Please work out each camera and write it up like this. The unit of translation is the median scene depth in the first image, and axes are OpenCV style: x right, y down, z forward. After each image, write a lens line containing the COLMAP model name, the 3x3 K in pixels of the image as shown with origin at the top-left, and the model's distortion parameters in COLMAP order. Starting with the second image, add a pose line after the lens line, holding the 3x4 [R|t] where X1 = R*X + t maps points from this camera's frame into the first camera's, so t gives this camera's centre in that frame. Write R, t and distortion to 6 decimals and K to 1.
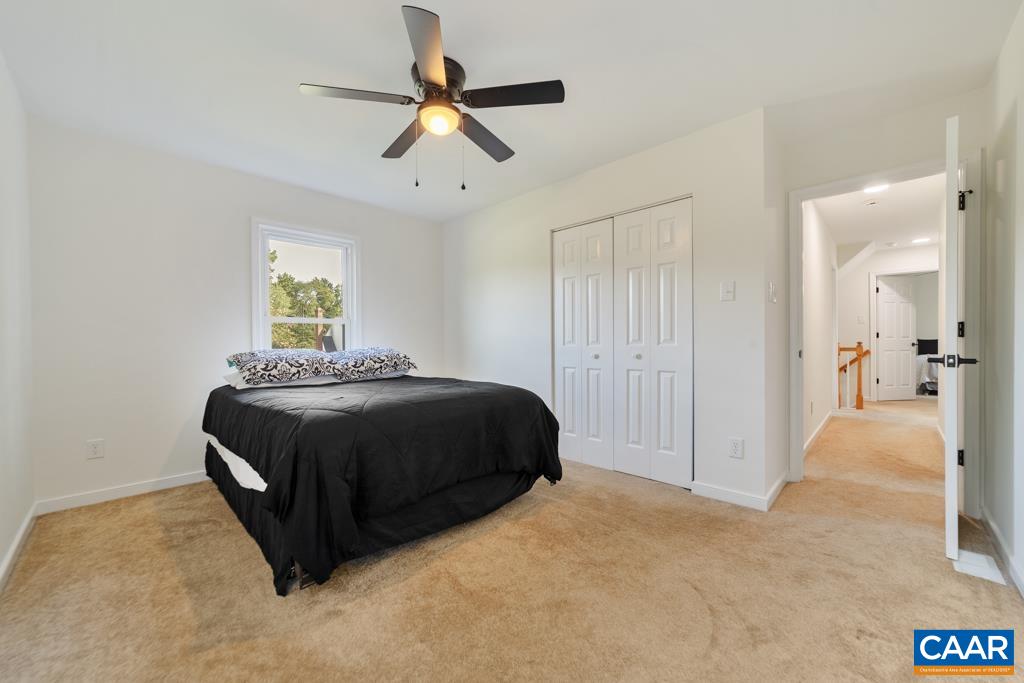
lens RADIAL K [[393.7, 0, 509.7], [0, 393.7, 344.1], [0, 0, 1]] dist [-0.018620, -0.000209]
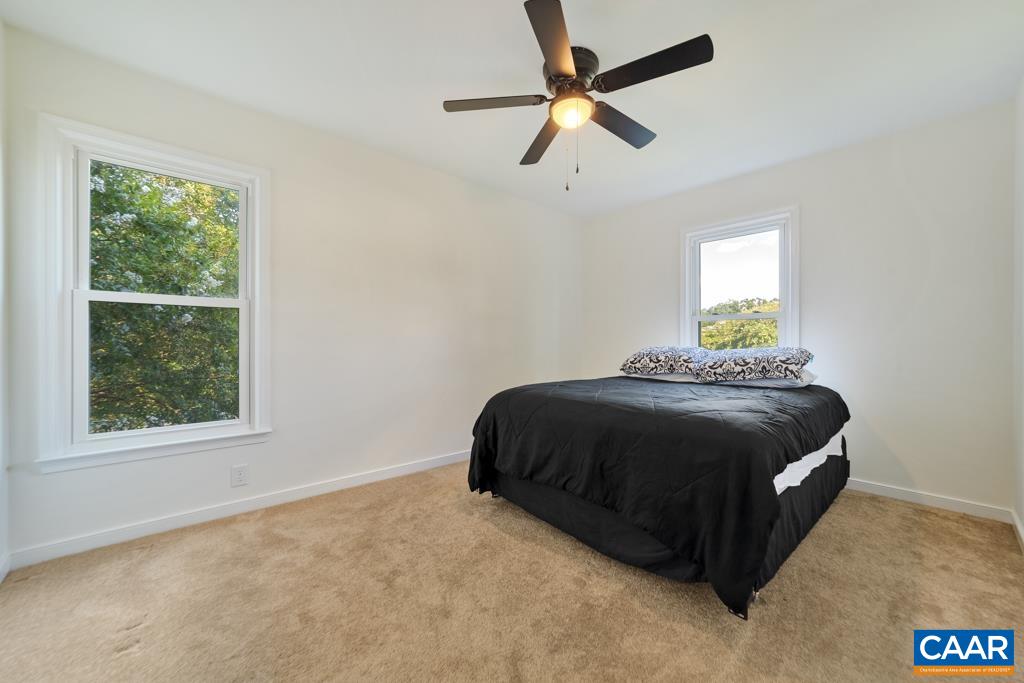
lens RADIAL K [[393.7, 0, 509.6], [0, 393.7, 339.5], [0, 0, 1]] dist [-0.018620, -0.000209]
pose [[-0.081357, 0.002155, -0.996683, 0.554115], [-0.001556, 0.999996, 0.002289, -0.008116], [0.996684, 0.001737, -0.081353, 0.633060]]
